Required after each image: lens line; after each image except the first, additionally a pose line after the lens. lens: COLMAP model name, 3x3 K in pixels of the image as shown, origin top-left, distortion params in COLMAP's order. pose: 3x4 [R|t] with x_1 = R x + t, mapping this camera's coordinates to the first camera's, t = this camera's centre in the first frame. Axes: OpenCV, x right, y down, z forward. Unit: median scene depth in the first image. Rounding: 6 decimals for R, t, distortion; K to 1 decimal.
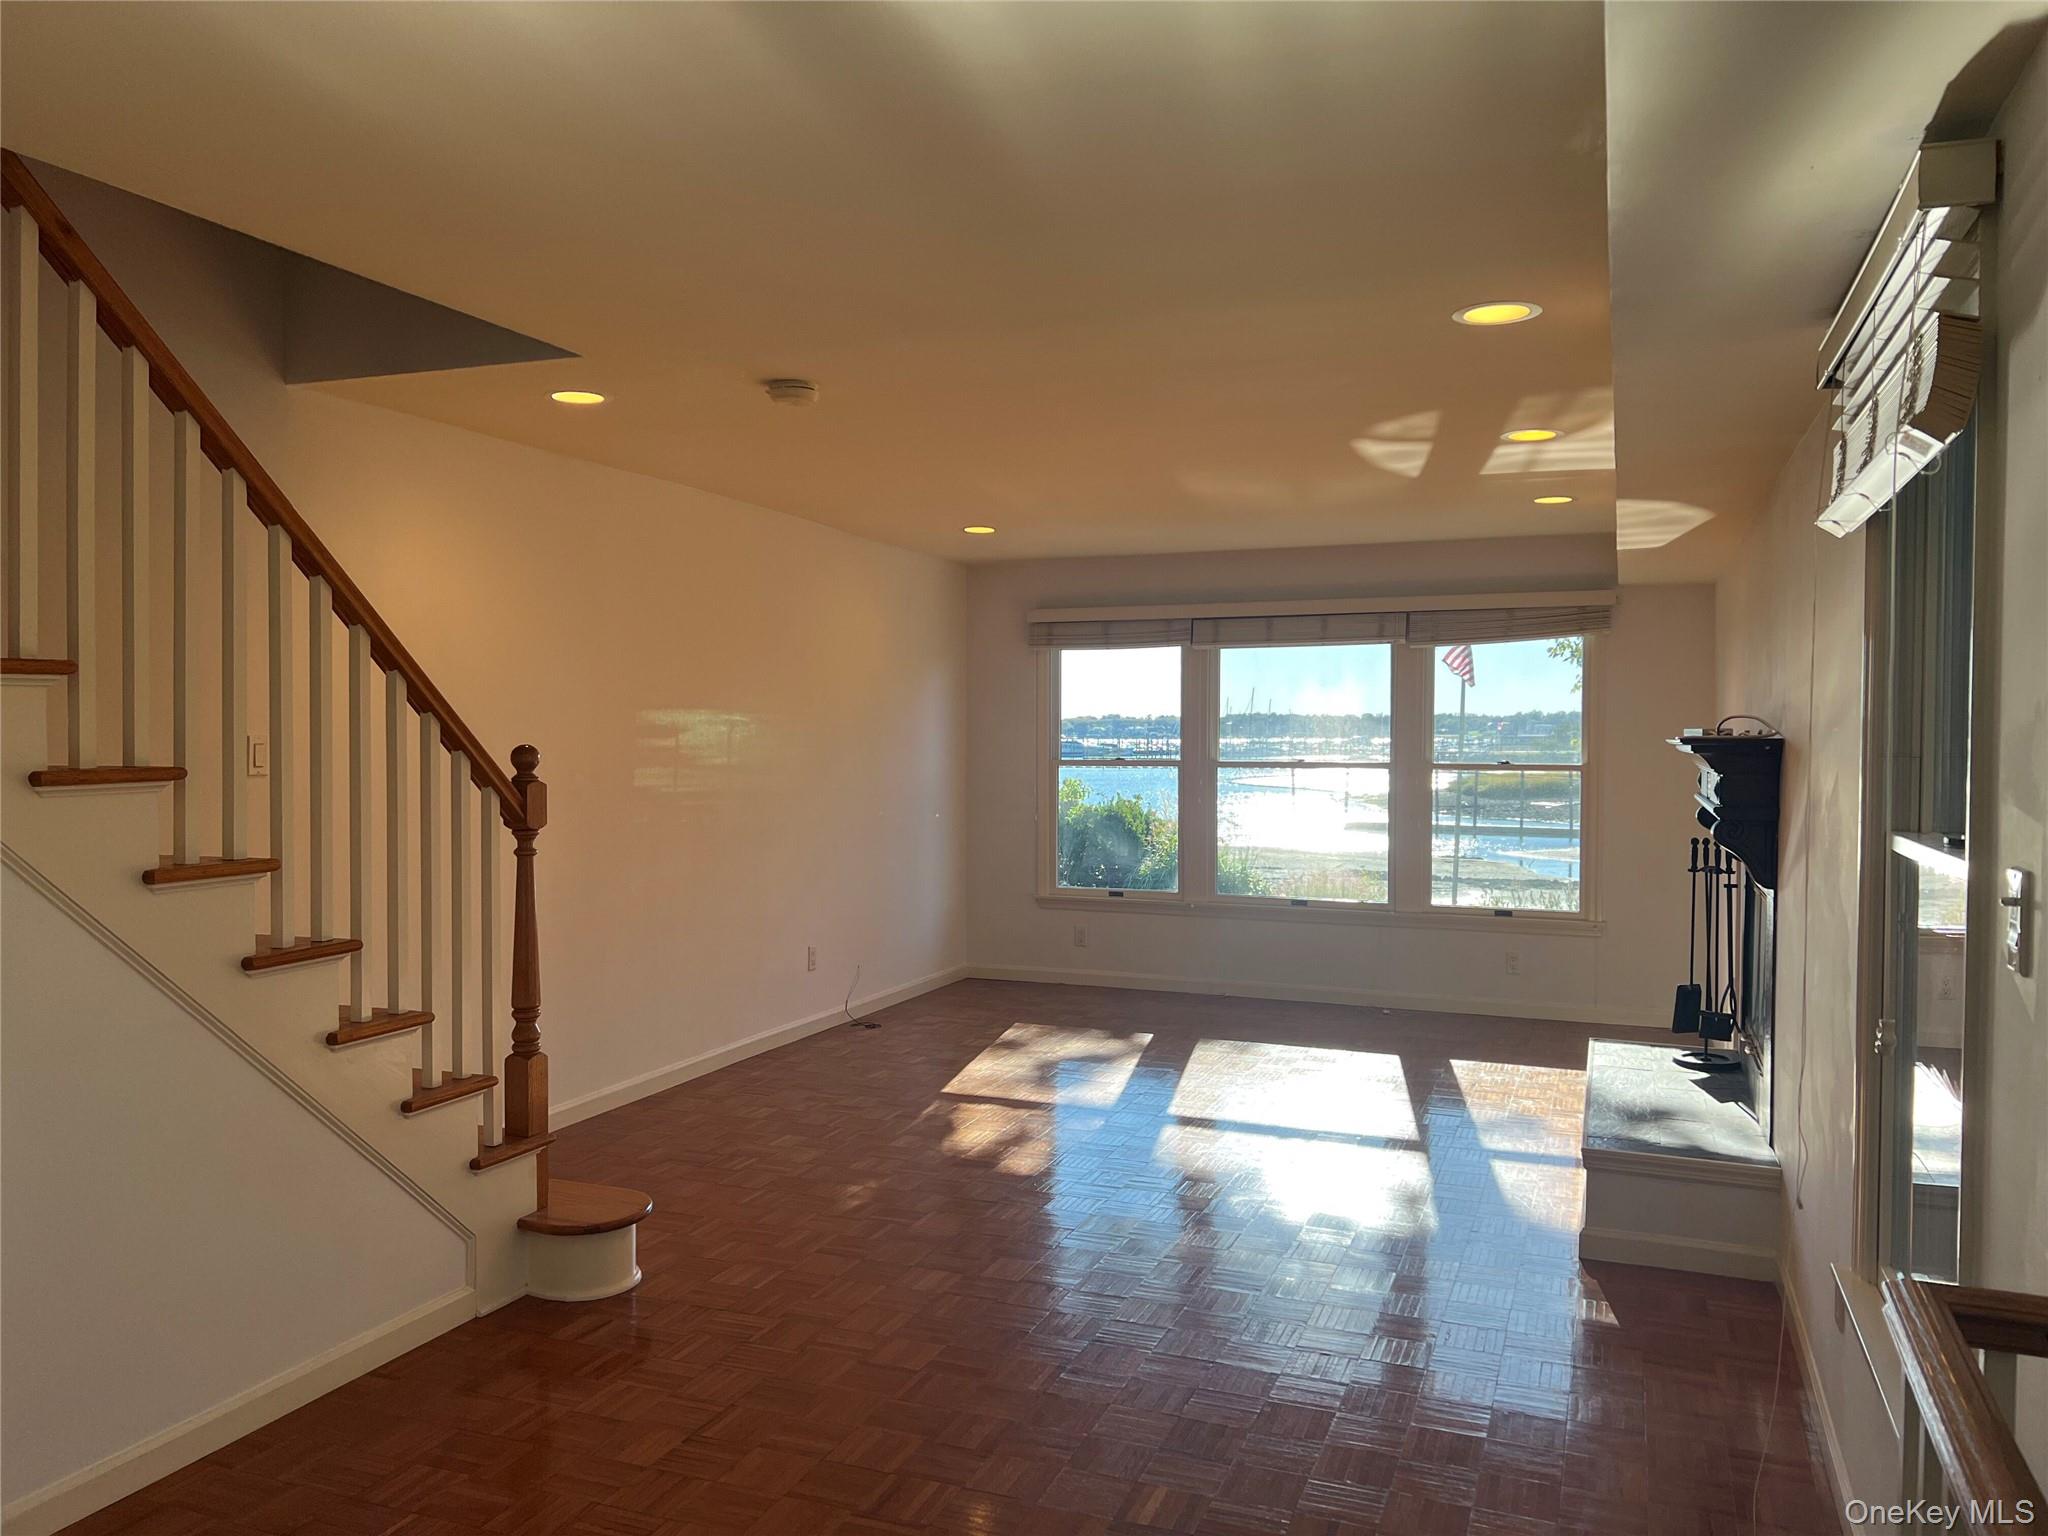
lens RADIAL K [[1477.4, 0, 1015.9], [0, 1477.4, 762.6], [0, 0, 1]] dist [0.004100, -0.002444]
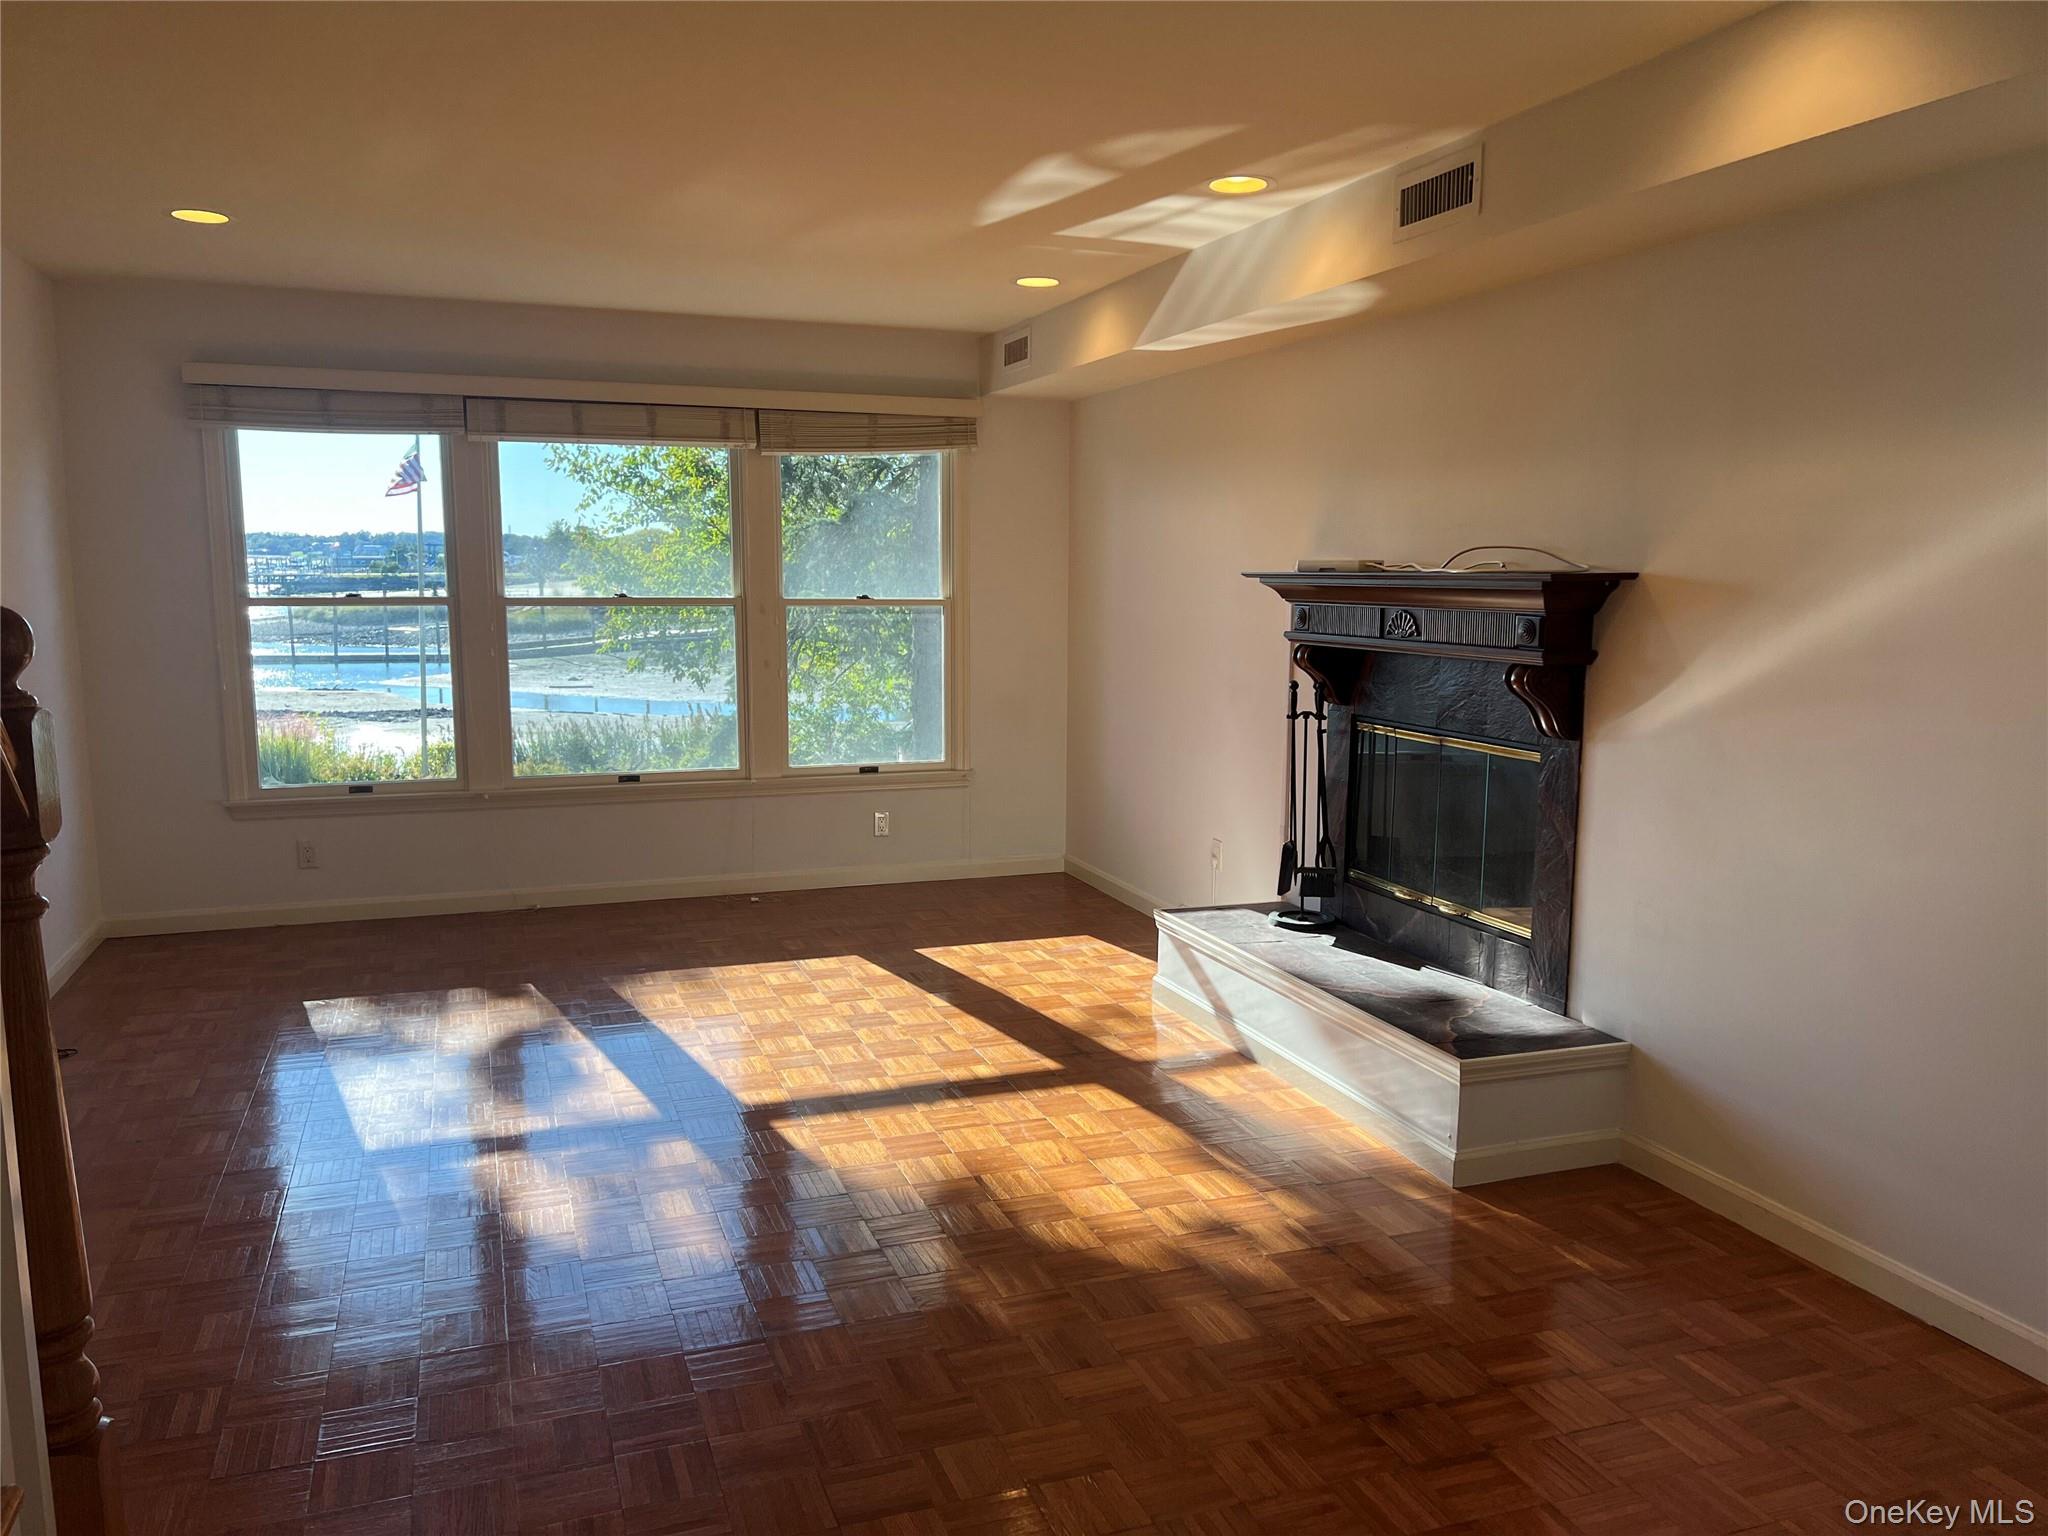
lens RADIAL K [[1477.4, 0, 1024.5], [0, 1477.4, 776.4], [0, 0, 1]] dist [0.004100, -0.002444]
pose [[0.729738, -0.093691, 0.677277, -0.178902], [0.006021, 0.991409, 0.130660, -0.007113], [-0.683700, -0.091270, 0.724033, 0.275393]]
